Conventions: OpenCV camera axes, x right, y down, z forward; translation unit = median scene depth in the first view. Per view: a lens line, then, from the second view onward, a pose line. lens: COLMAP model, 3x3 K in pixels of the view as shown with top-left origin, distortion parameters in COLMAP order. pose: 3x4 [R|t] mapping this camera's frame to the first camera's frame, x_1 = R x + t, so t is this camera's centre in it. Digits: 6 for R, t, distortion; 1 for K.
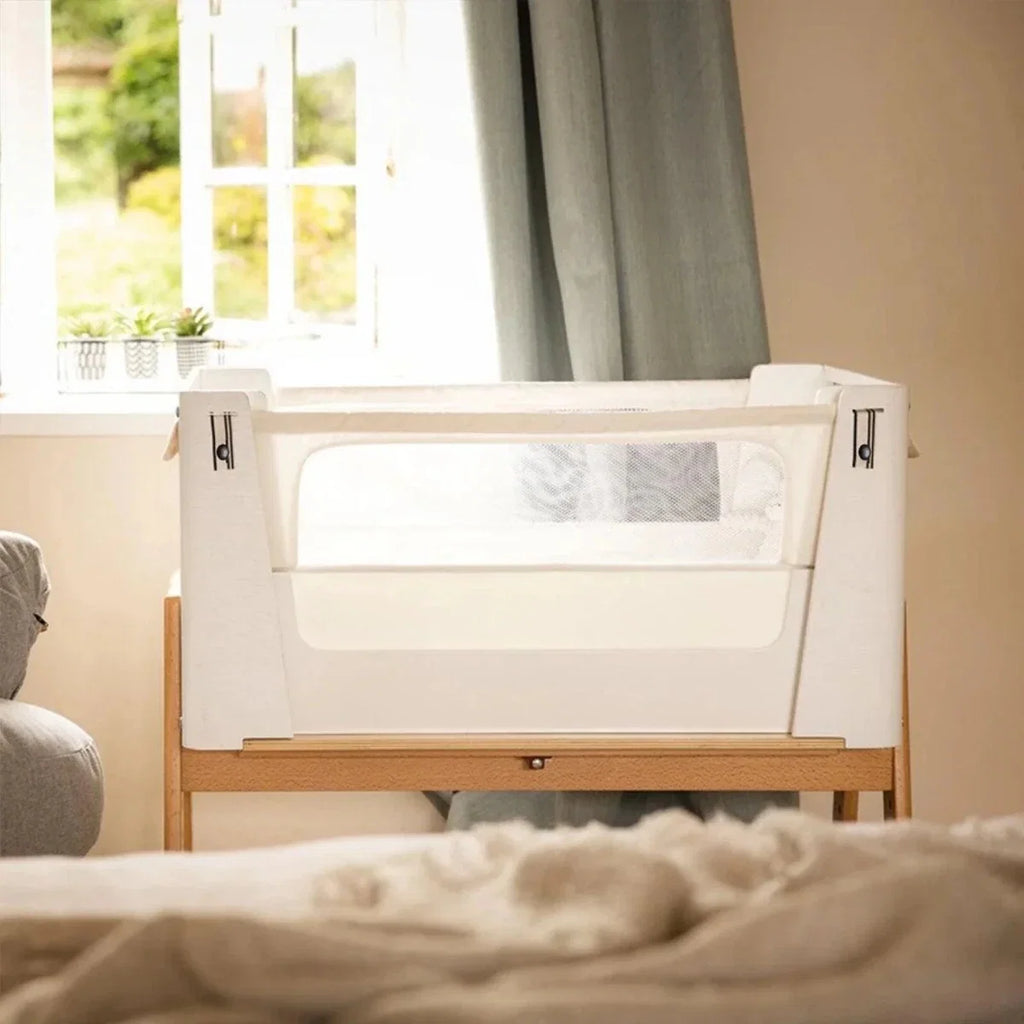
lens RADIAL K [[3143.1, 0, 511.7], [0, 3143.1, 511.4], [0, 0, 1]] dist [0.138959, 0.000000]
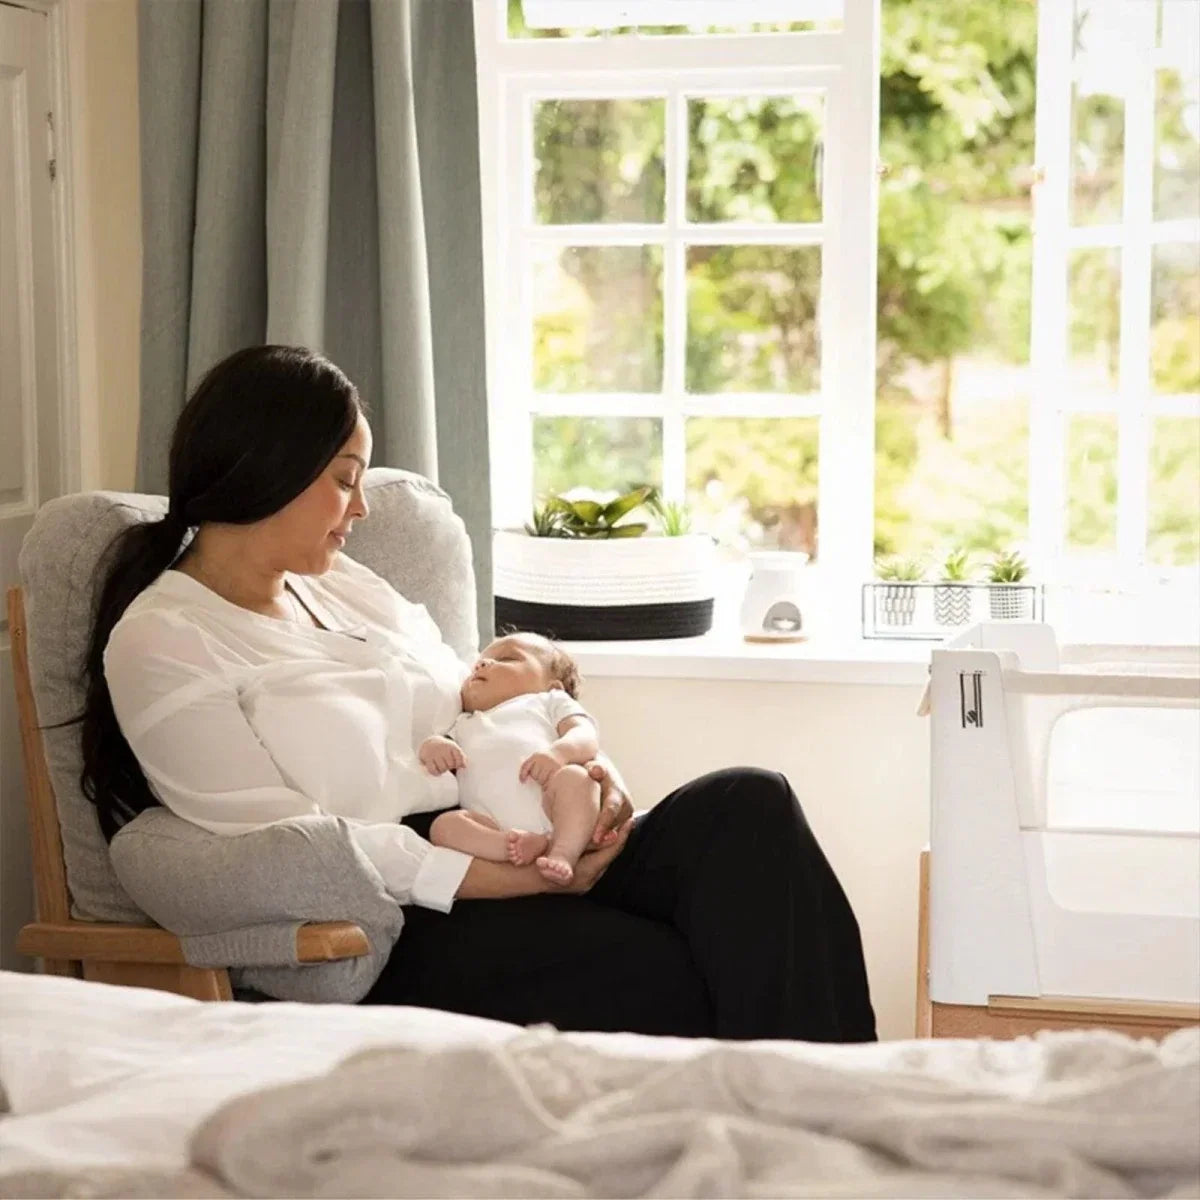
lens RADIAL K [[3683.3, 0, 599.8], [0, 3683.3, 600.7], [0, 0, 1]] dist [0.138959, 0.000000]
pose [[0.972854, 0.029906, -0.229479, 0.034583], [-0.040207, 0.998376, -0.040347, -0.000608], [0.227900, 0.048478, 0.972477, -0.104478]]
